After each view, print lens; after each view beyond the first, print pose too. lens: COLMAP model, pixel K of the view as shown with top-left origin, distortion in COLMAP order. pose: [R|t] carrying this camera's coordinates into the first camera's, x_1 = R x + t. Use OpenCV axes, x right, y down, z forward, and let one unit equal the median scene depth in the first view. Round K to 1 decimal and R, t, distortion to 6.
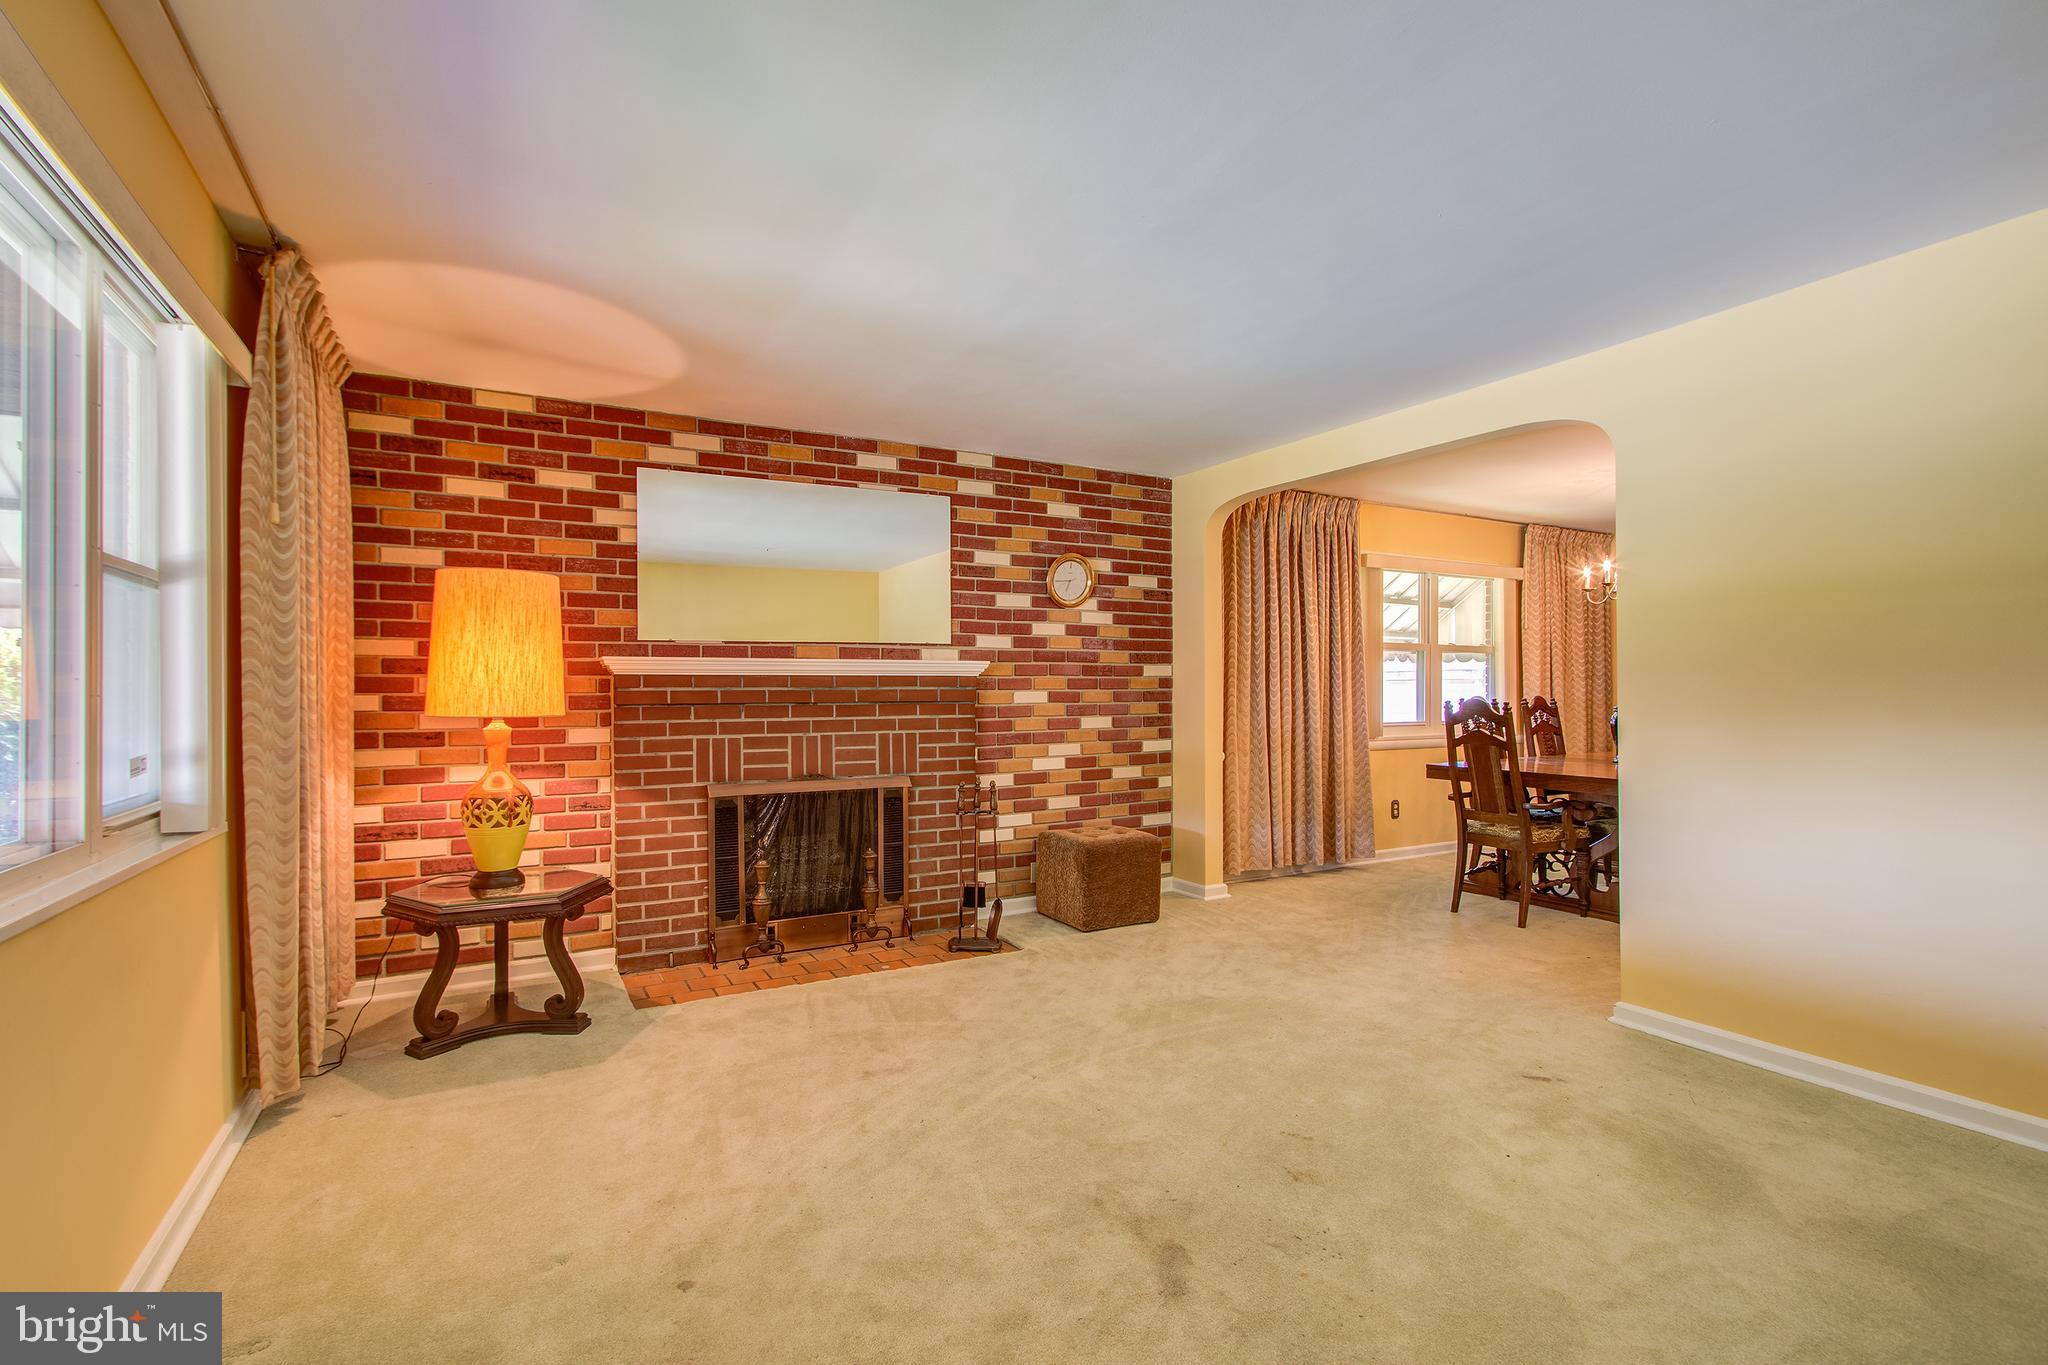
lens RADIAL K [[935.6, 0, 1007.6], [0, 935.6, 690.7], [0, 0, 1]] dist [-0.008257, 0.008246]
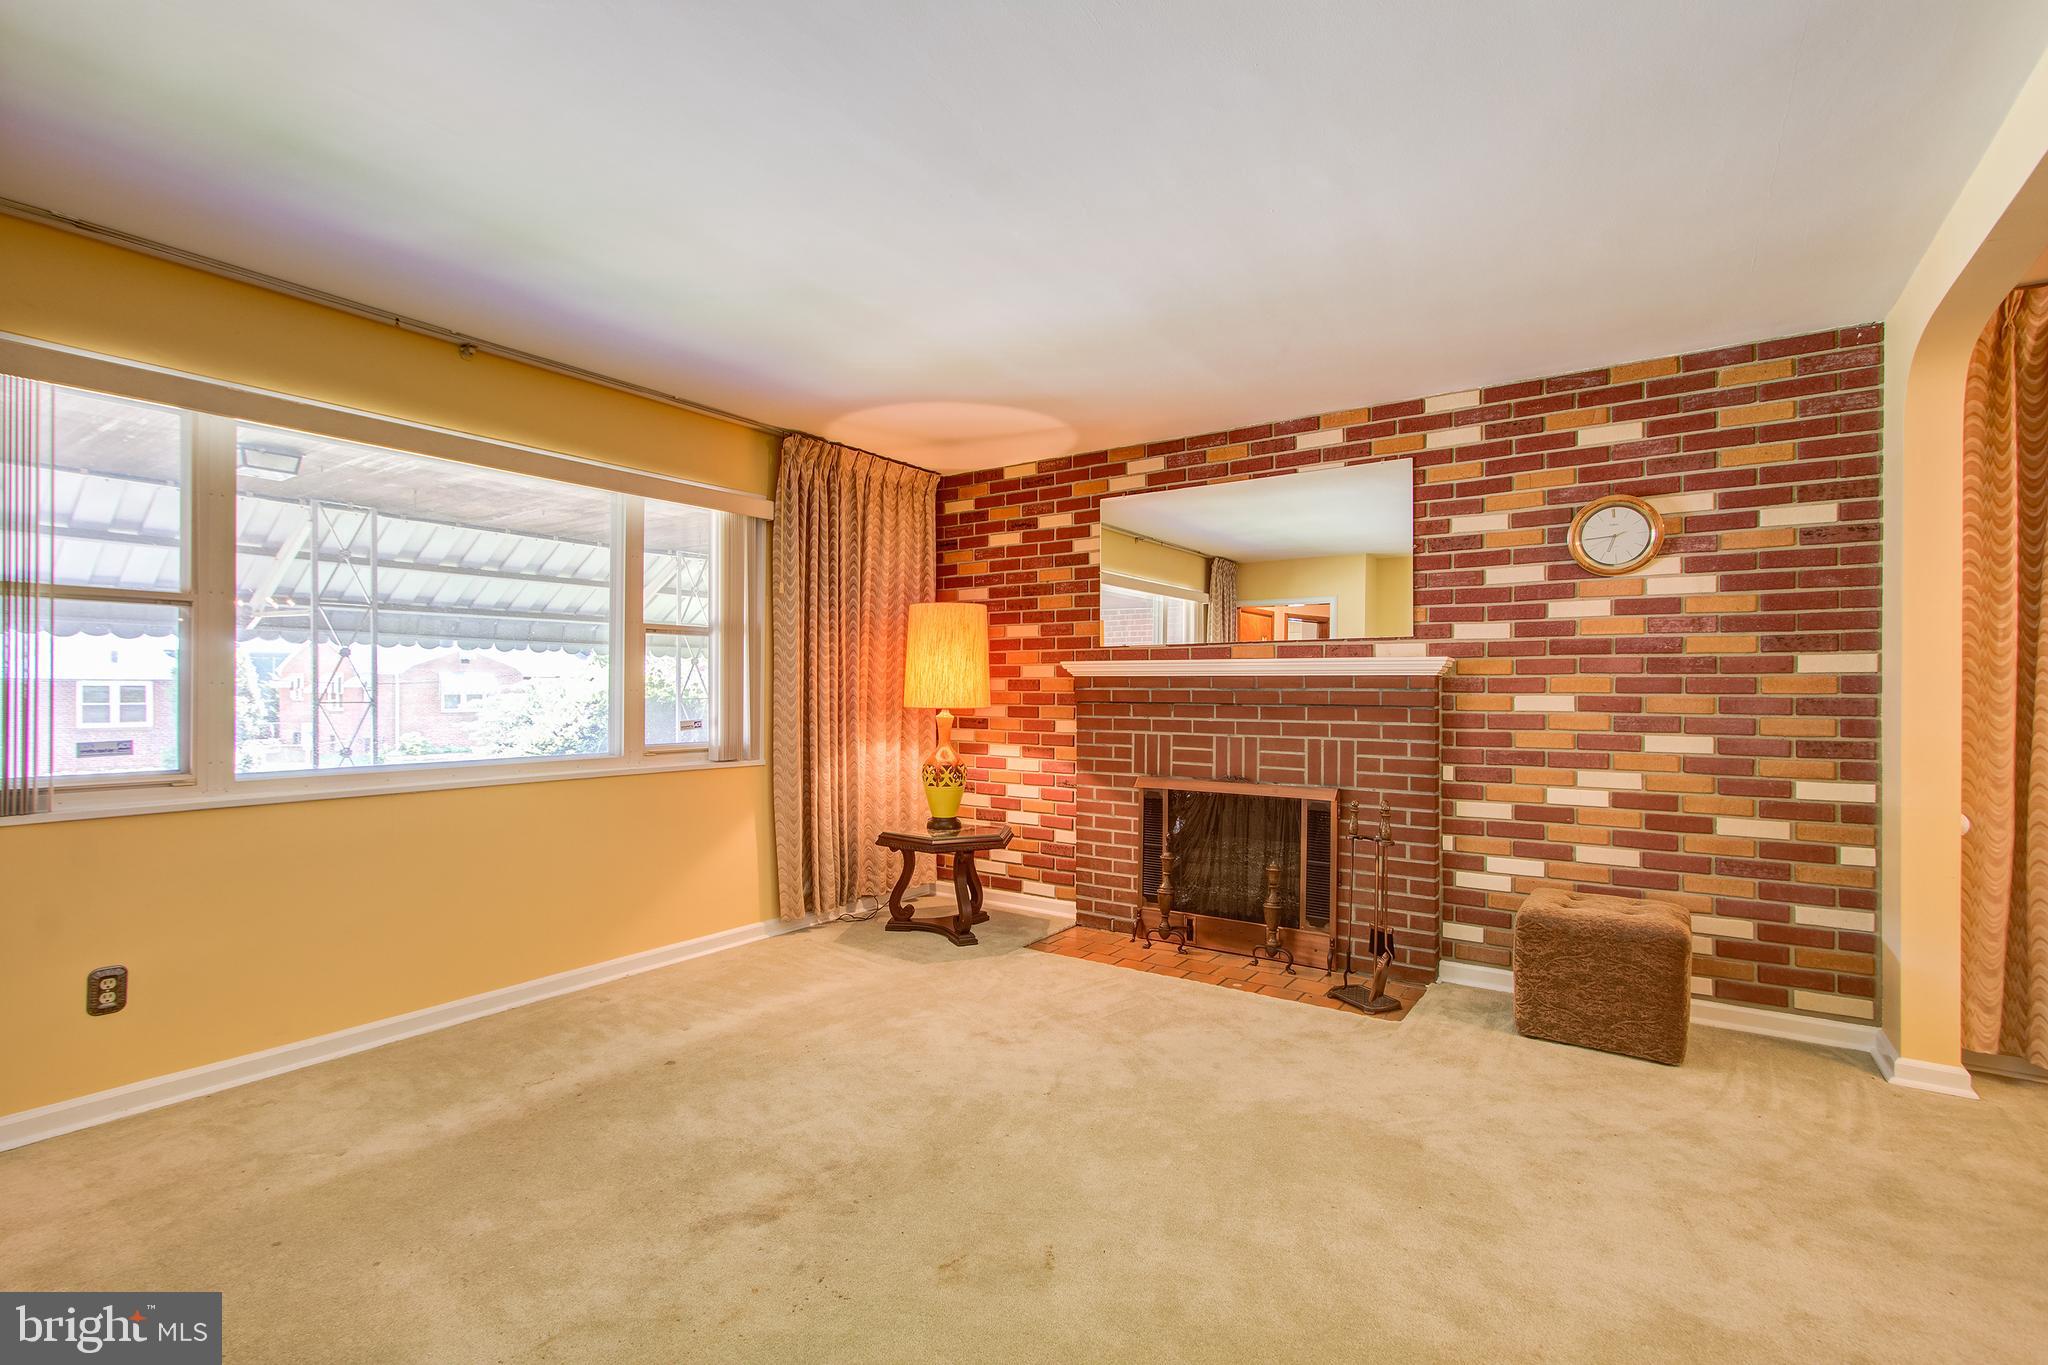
lens RADIAL K [[935.6, 0, 1012.1], [0, 935.6, 687.7], [0, 0, 1]] dist [-0.008257, 0.008246]
pose [[0.441407, 0.007180, -0.897278, 0.493828], [-0.006747, 0.999966, 0.004683, -0.006018], [0.897281, 0.003987, 0.441441, 0.306131]]
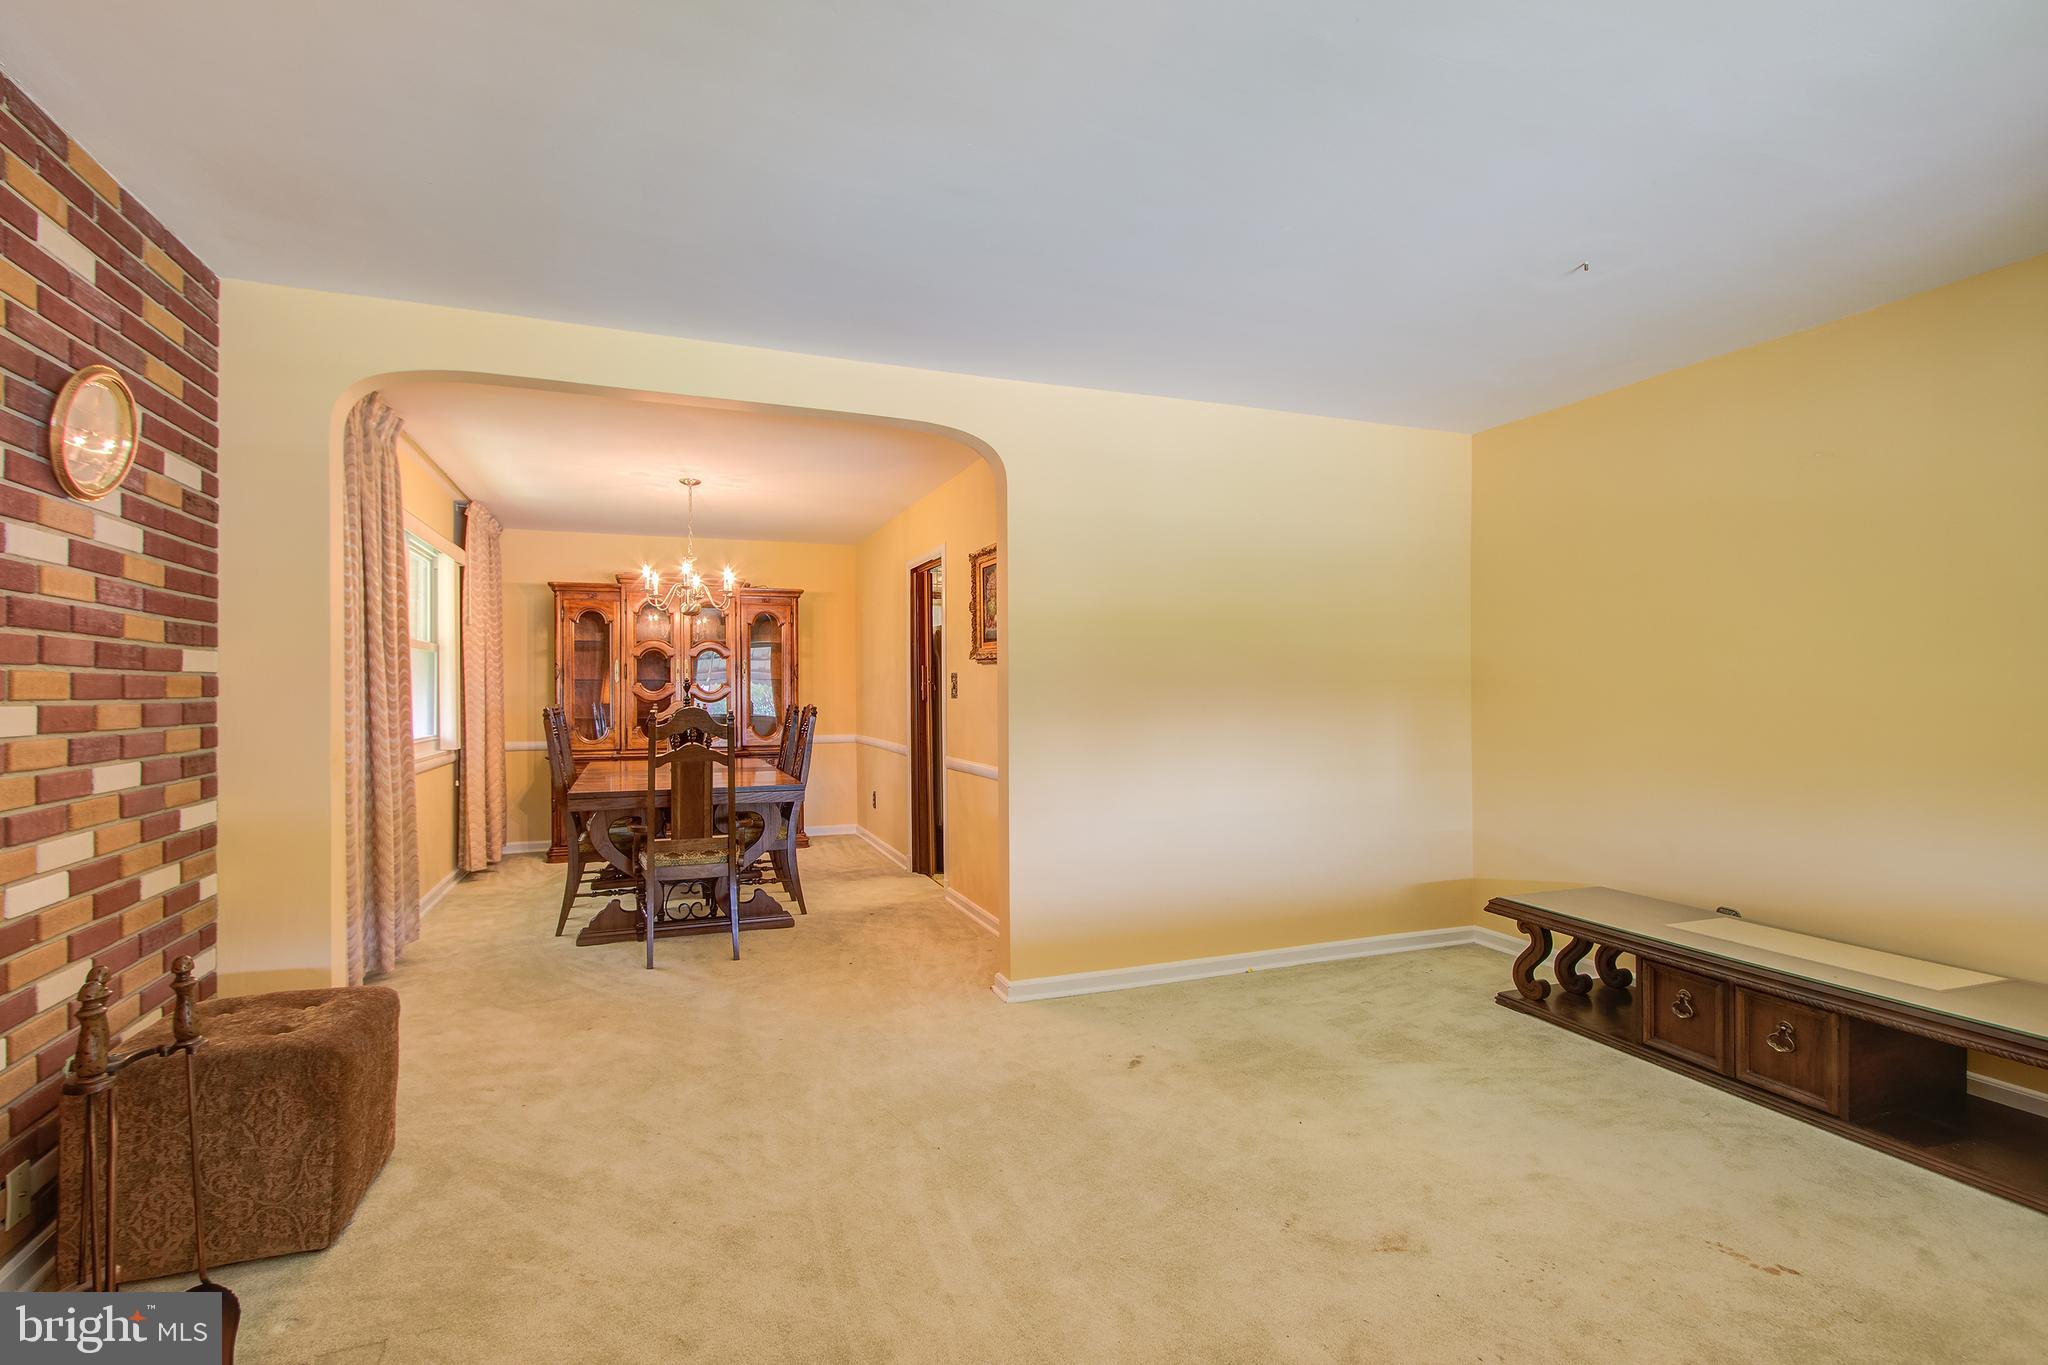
lens RADIAL K [[935.6, 0, 1007.8], [0, 935.6, 684.6], [0, 0, 1]] dist [-0.008257, 0.008246]
pose [[0.149141, 0.007988, 0.988784, -0.279096], [0.008220, 0.999923, -0.009318, -0.001238], [-0.988782, 0.009518, 0.149064, 0.554860]]
